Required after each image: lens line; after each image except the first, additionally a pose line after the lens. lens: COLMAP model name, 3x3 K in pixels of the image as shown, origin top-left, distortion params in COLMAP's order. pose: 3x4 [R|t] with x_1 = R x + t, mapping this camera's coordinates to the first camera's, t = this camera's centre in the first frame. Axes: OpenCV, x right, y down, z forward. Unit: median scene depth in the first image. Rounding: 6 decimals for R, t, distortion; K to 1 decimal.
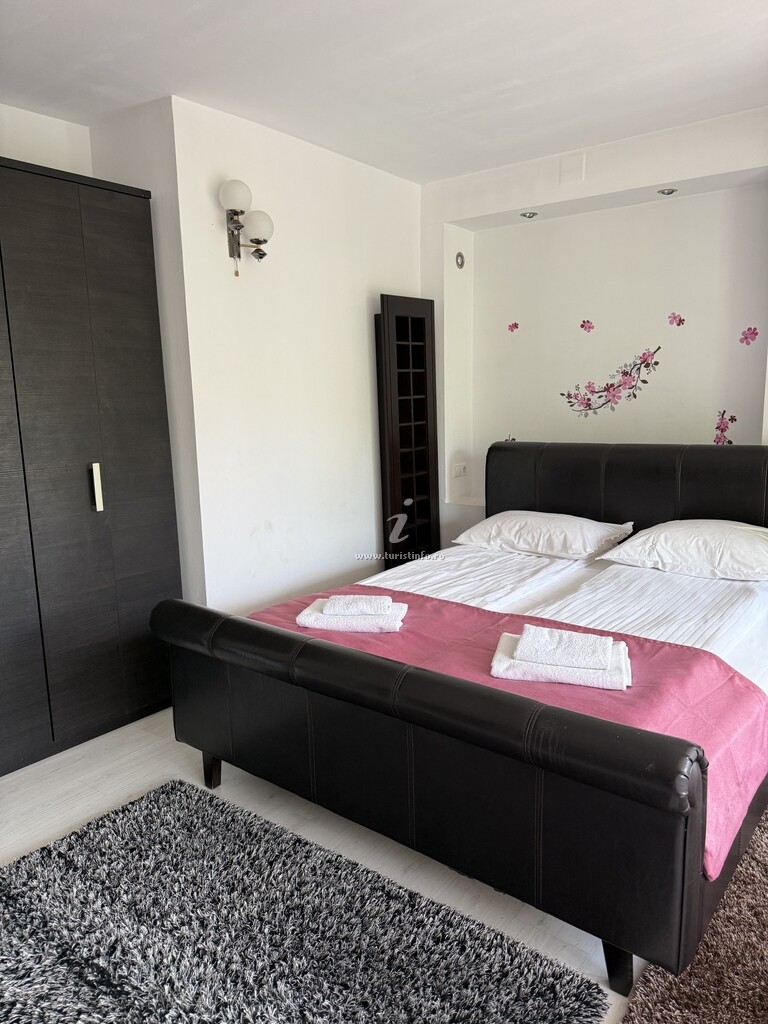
lens RADIAL K [[719.3, 0, 387.7], [0, 719.3, 511.7], [0, 0, 1]] dist [0.034999, -0.002870]
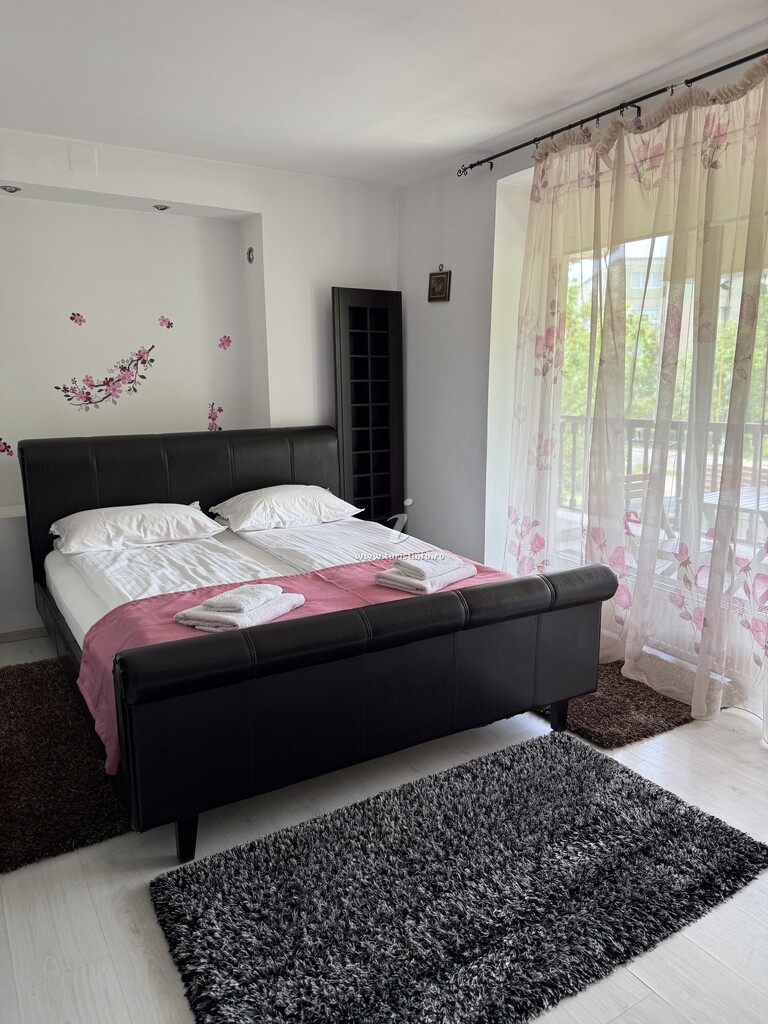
lens RADIAL K [[719.3, 0, 388.1], [0, 719.3, 514.1], [0, 0, 1]] dist [0.034999, -0.002870]
pose [[0.346268, -0.149723, 0.926111, -0.547039], [0.157289, 0.982474, 0.100025, -0.029197], [-0.924856, 0.111031, 0.363749, 0.292532]]
